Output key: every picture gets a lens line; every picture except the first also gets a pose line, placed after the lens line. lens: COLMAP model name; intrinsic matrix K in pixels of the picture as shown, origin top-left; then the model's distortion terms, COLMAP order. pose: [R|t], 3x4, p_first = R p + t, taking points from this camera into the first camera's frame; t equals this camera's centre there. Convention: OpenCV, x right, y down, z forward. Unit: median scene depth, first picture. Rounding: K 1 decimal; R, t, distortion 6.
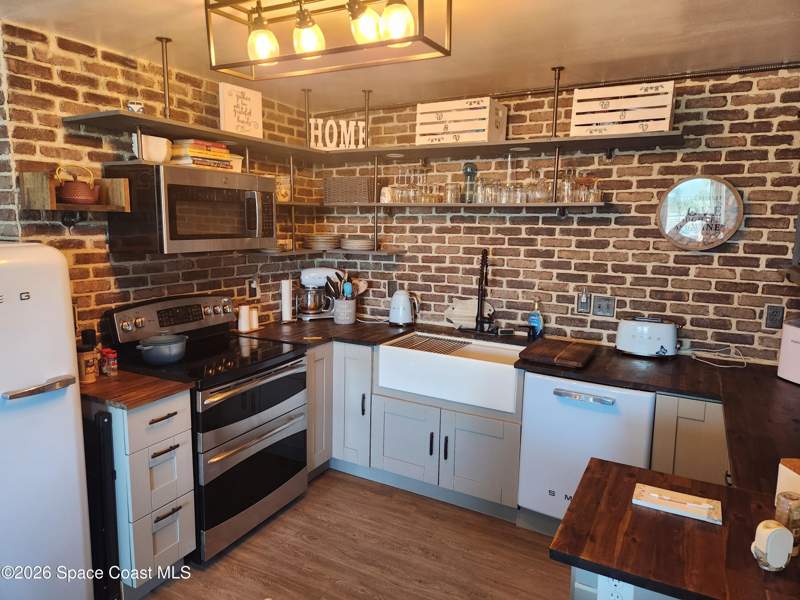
lens RADIAL K [[531.0, 0, 398.3], [0, 531.0, 295.1], [0, 0, 1]] dist [0.110690, -0.103100]
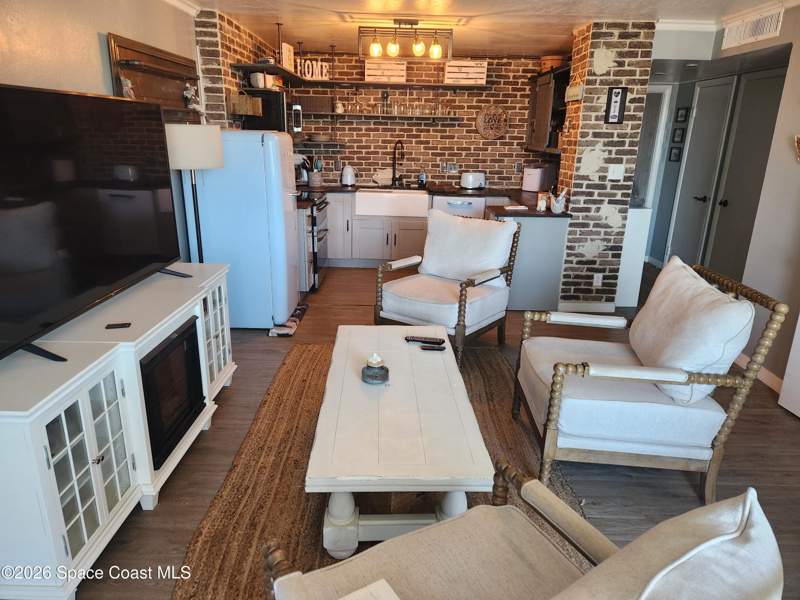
lens RADIAL K [[531.0, 0, 398.3], [0, 531.0, 295.1], [0, 0, 1]] dist [0.110690, -0.103100]
pose [[0.884626, -0.130983, 0.447527, -0.787197], [0.058096, 0.983219, 0.172932, 0.131661], [-0.462668, -0.126980, 0.877391, -0.774708]]
